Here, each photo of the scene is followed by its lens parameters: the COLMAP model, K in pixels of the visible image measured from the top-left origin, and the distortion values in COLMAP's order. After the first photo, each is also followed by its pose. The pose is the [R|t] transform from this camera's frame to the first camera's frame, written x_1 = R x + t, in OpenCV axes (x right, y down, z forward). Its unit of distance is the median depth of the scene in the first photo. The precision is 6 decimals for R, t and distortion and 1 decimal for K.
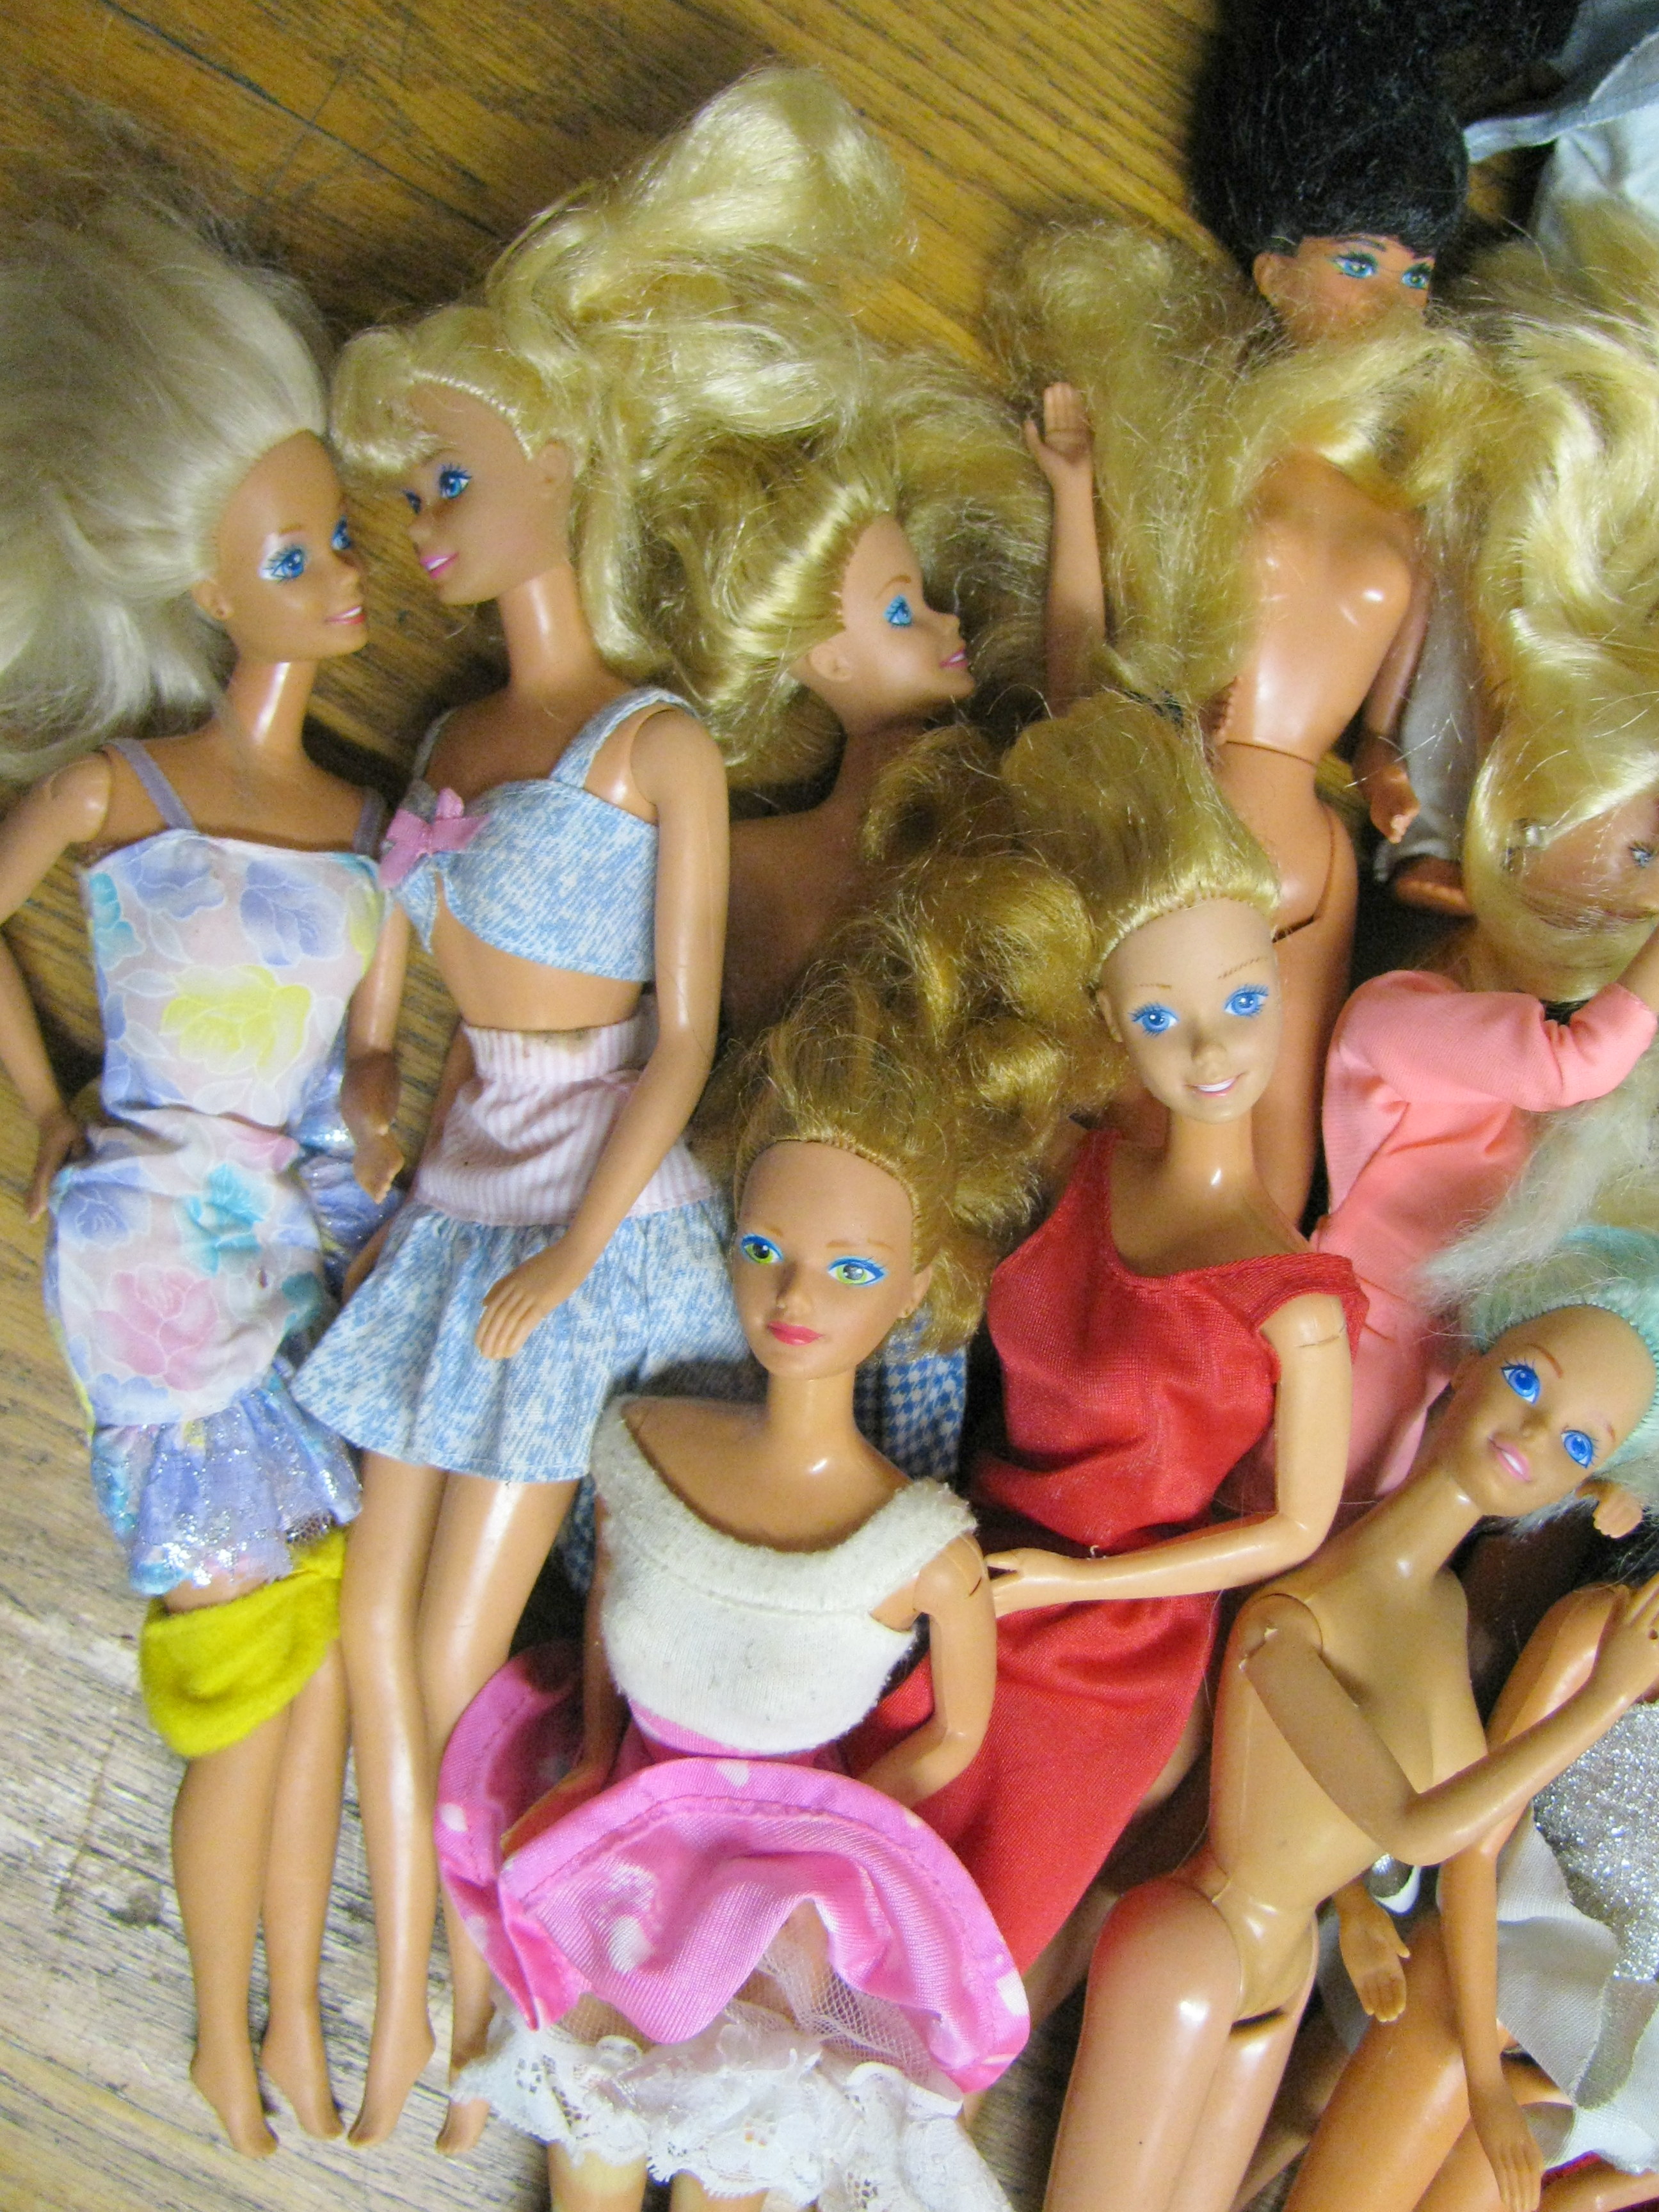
lens RADIAL K [[2276.4, 0, 899.5], [0, 2276.4, 1051.0], [0, 0, 1]] dist [-0.213012, 0.273047]
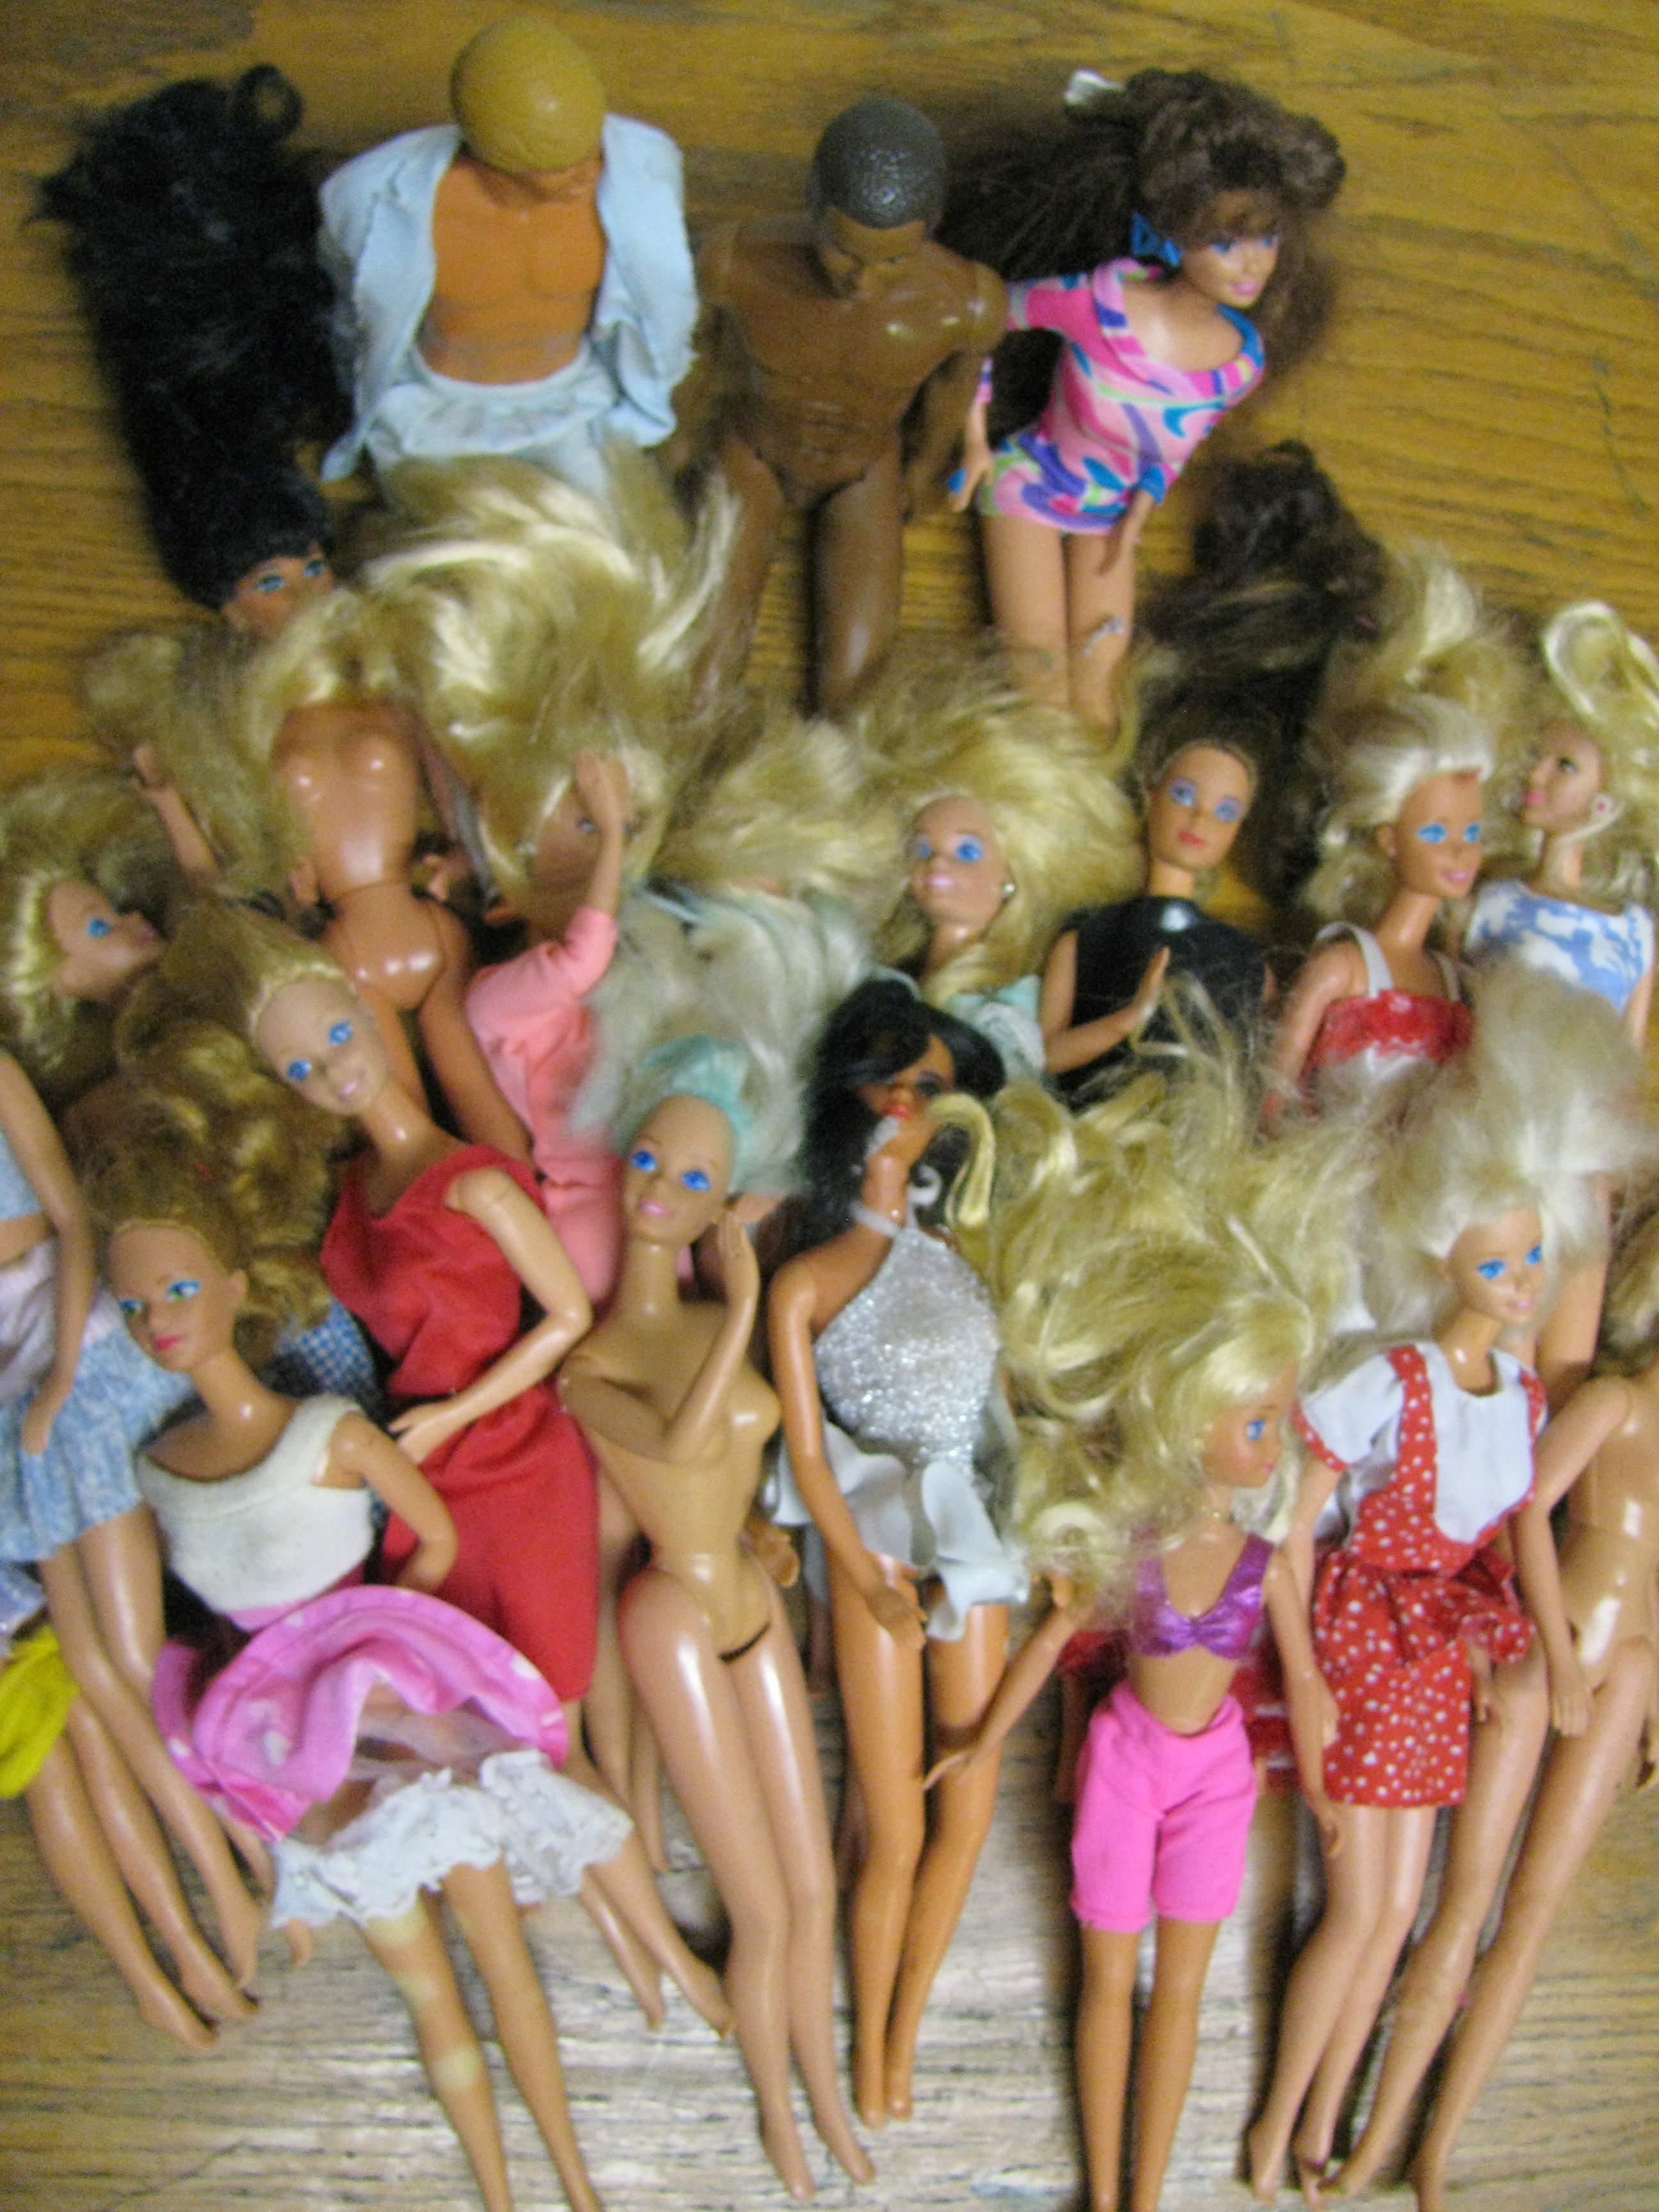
lens RADIAL K [[2261.9, 0, 861.7], [0, 2261.9, 1090.7], [0, 0, 1]] dist [-0.228929, 0.263569]
pose [[0.874083, -0.484161, 0.039581, 0.369187], [0.485742, 0.870139, -0.083140, 0.304647], [0.005813, 0.091897, 0.995752, -0.535730]]
